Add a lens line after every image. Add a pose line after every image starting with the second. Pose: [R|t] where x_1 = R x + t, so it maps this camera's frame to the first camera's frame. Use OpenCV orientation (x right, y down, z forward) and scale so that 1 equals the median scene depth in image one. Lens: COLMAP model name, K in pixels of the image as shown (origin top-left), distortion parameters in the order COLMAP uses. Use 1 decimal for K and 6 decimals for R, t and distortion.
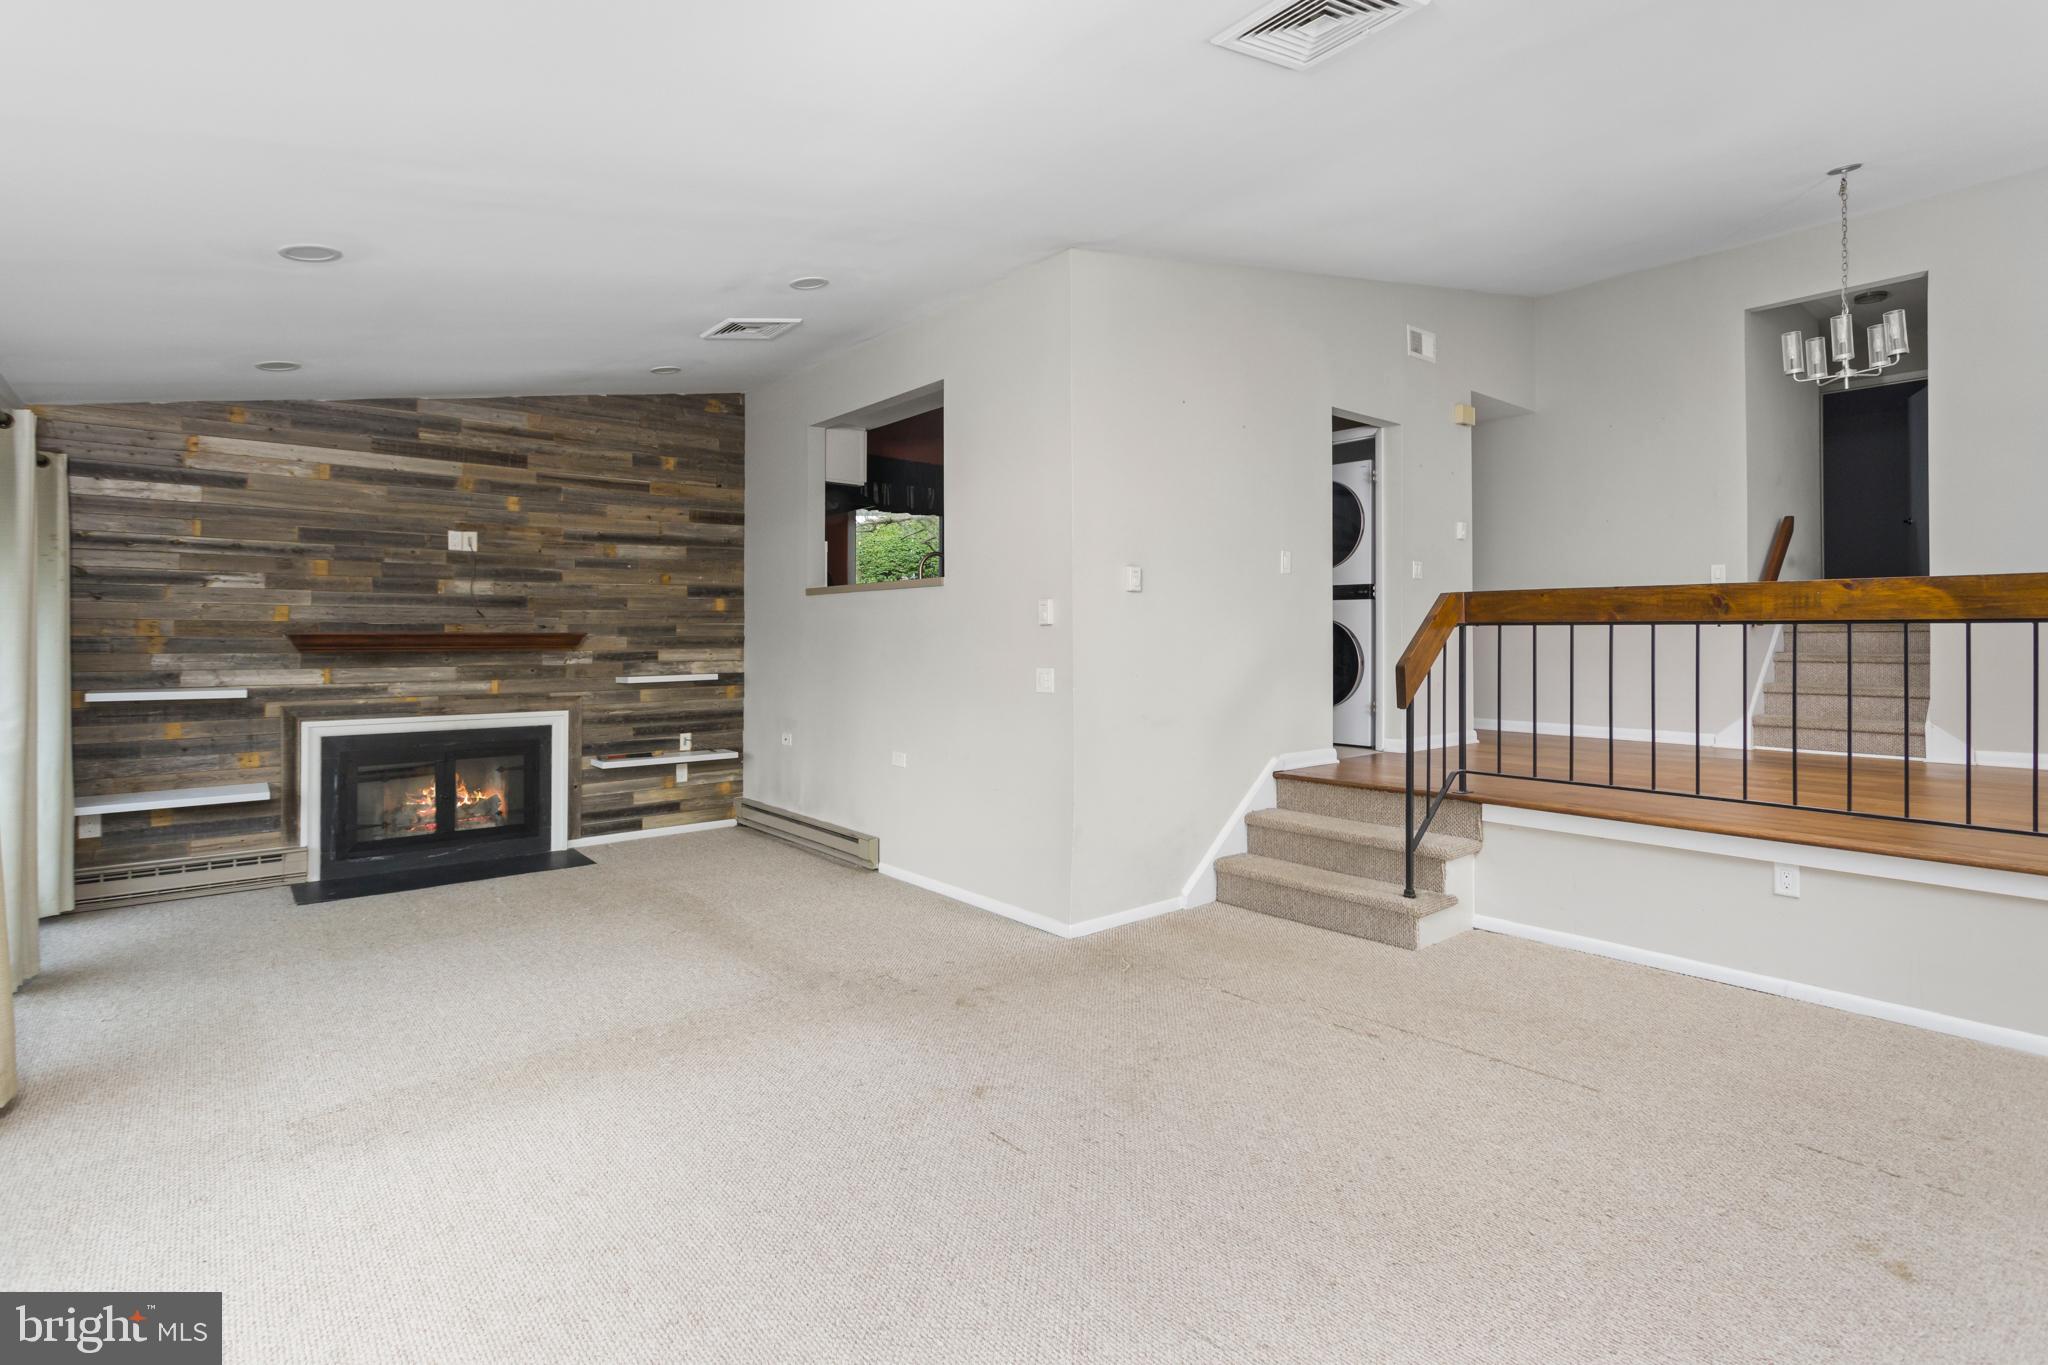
lens RADIAL K [[980.4, 0, 1024.9], [0, 980.4, 630.0], [0, 0, 1]] dist [0.000930, 0.000293]
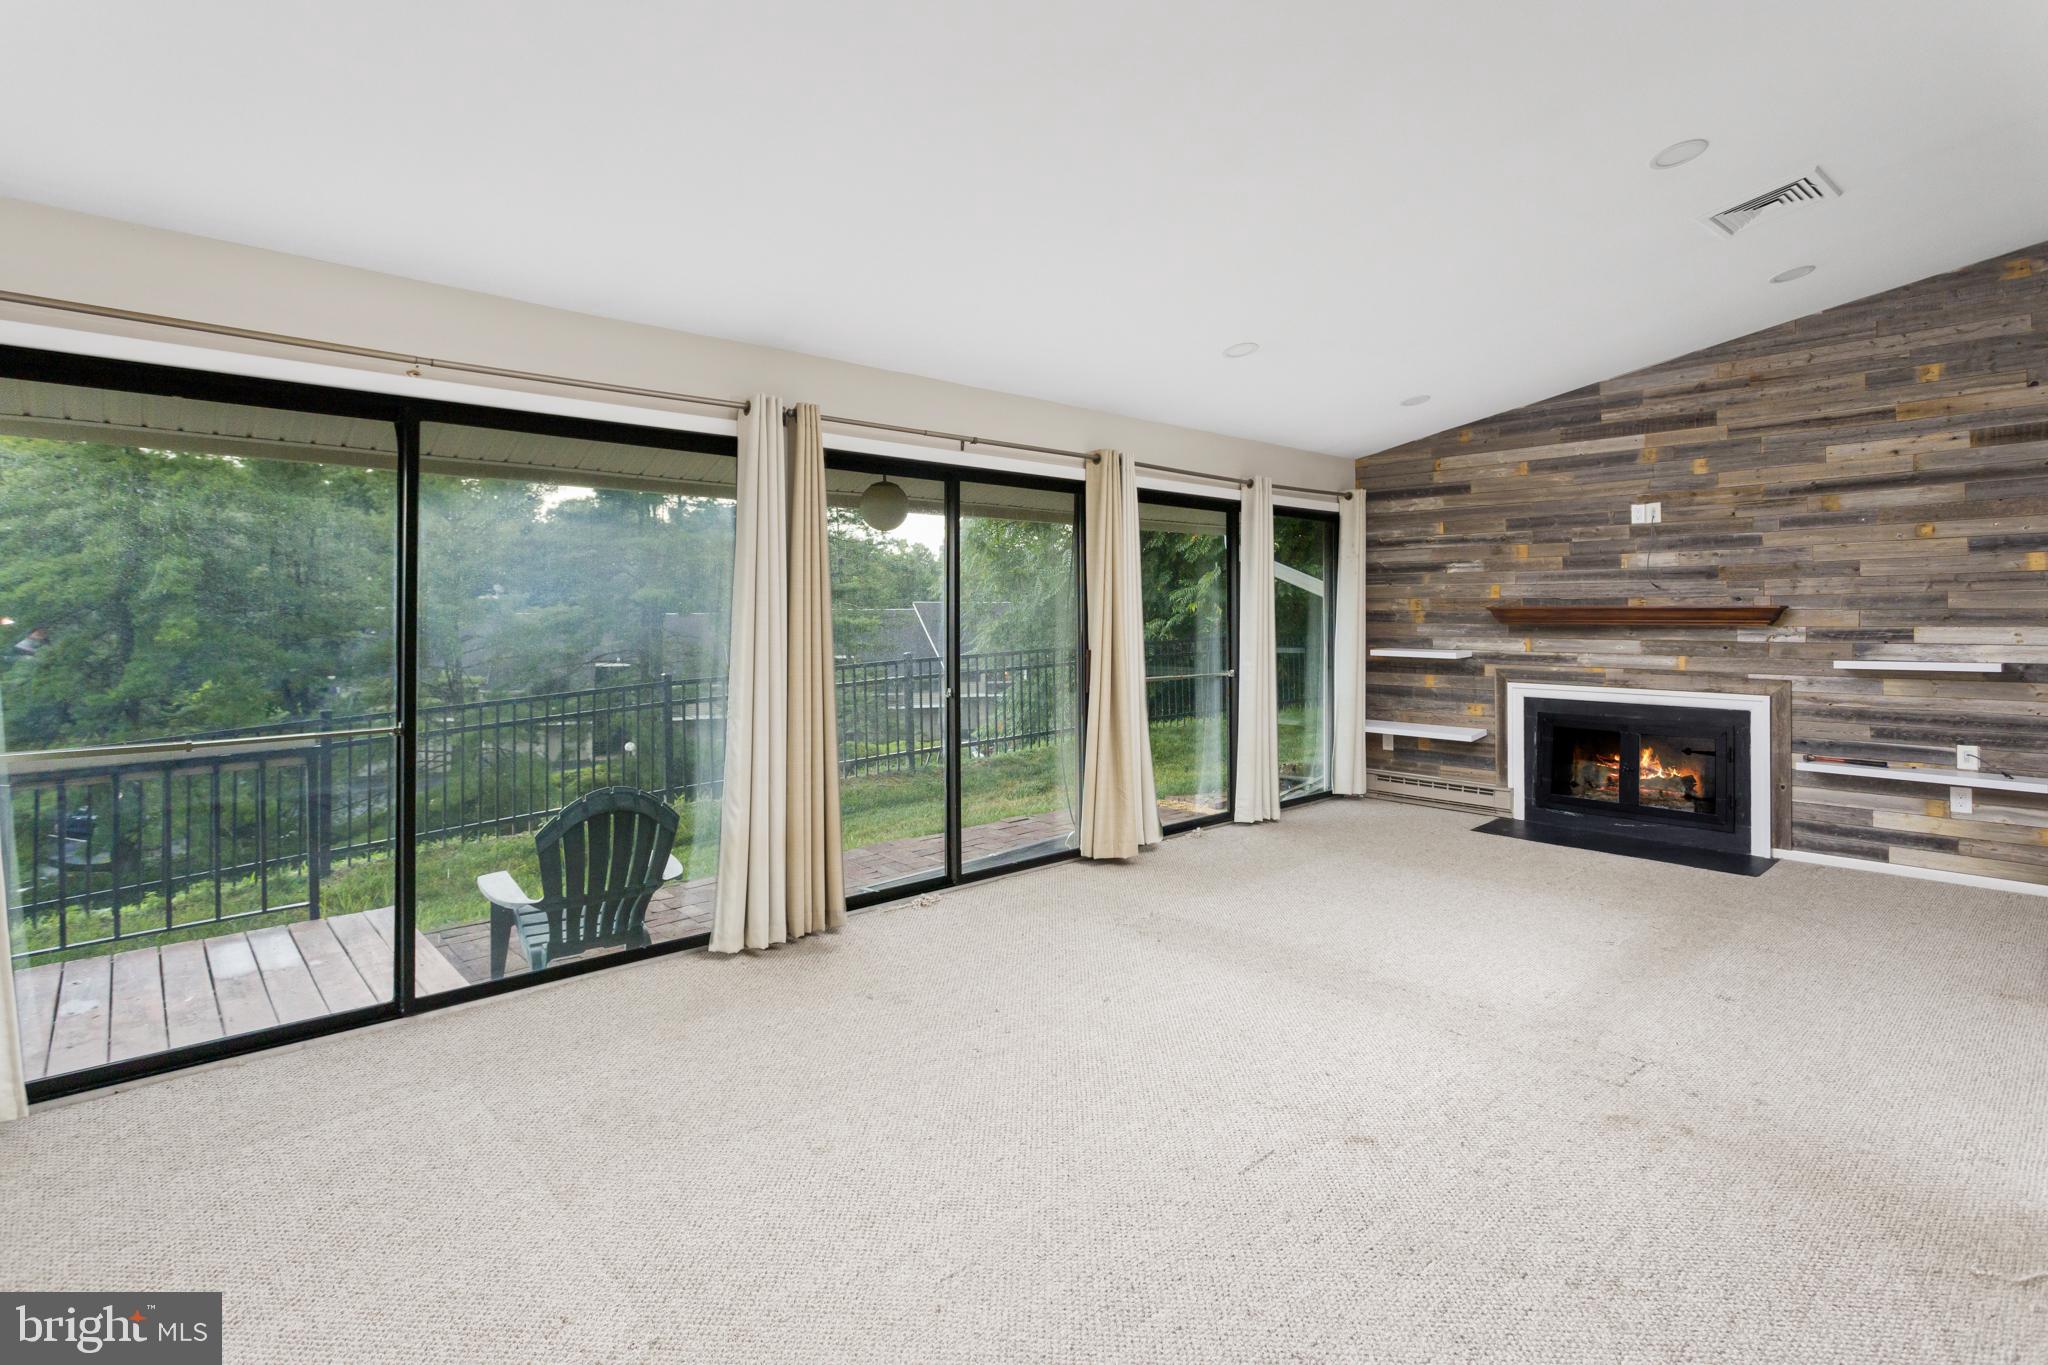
lens RADIAL K [[990.3, 0, 1022.4], [0, 990.3, 607.2], [0, 0, 1]] dist [0.000160, -0.000413]
pose [[0.034077, -0.006259, -0.999400, 0.396685], [0.008058, 0.999950, -0.005988, 0.004541], [0.999387, -0.007849, 0.034126, 0.334004]]
